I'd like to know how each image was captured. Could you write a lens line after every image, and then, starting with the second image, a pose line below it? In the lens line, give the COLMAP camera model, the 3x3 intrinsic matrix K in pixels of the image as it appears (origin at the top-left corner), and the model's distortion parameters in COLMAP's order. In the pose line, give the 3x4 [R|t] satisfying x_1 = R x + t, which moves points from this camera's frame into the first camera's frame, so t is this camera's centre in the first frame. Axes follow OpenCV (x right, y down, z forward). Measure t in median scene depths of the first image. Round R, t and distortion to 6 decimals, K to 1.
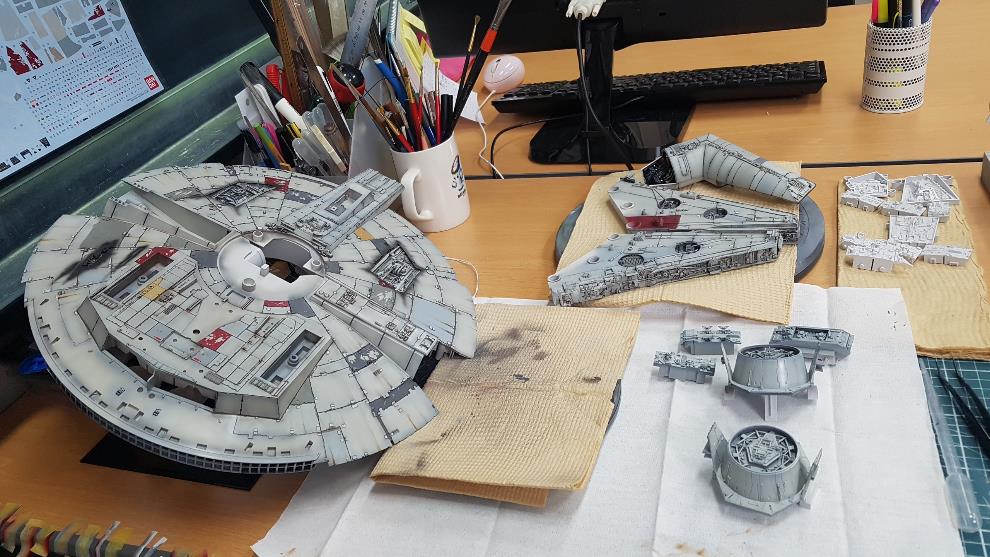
lens RADIAL K [[740.0, 0, 495.8], [0, 740.0, 314.6], [0, 0, 1]] dist [0.004923, -0.059721]
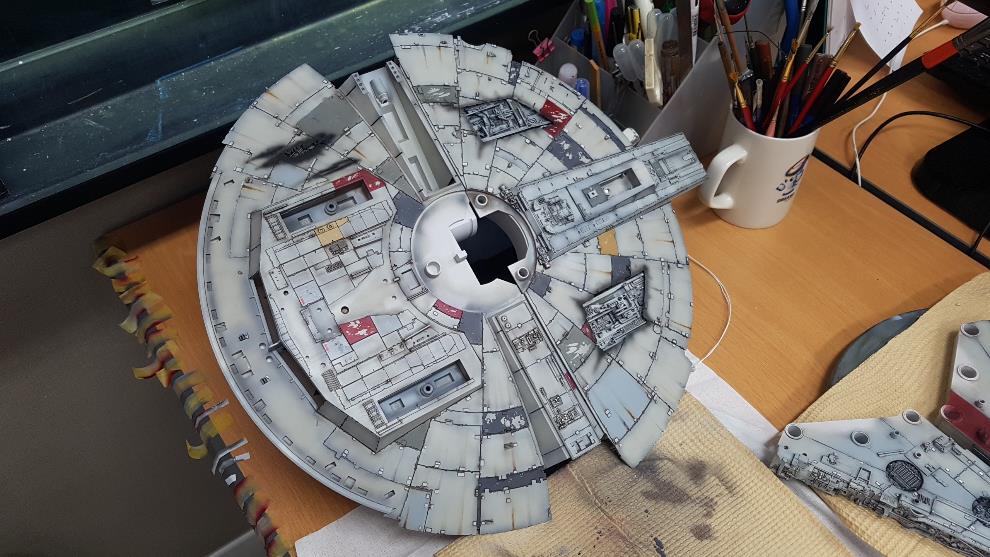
lens RADIAL K [[759.5, 0, 492.9], [0, 759.5, 295.4], [0, 0, 1]] dist [-0.045278, 0.003805]
pose [[0.797476, 0.551056, -0.245700, -0.059031], [-0.434957, 0.807297, 0.398855, -0.379378], [0.418144, -0.211208, 0.883485, 0.280202]]
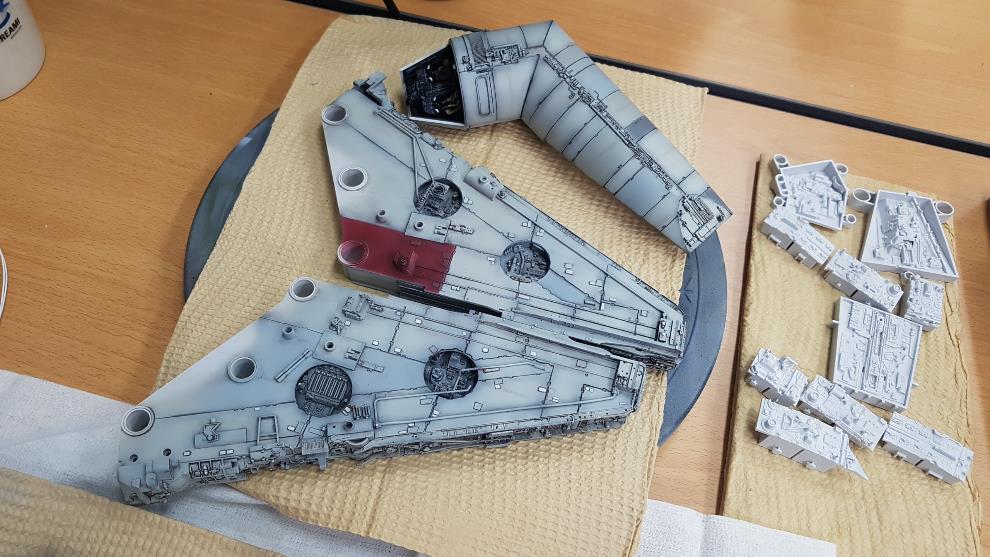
lens RADIAL K [[802.4, 0, 495.0], [0, 802.4, 278.5], [0, 0, 1]] dist [-0.012489, 0.007069]
pose [[0.954672, 0.056726, 0.292205, 0.159317], [-0.172141, 0.906078, 0.386510, -0.390742], [-0.242835, -0.419290, 0.874772, 0.680895]]
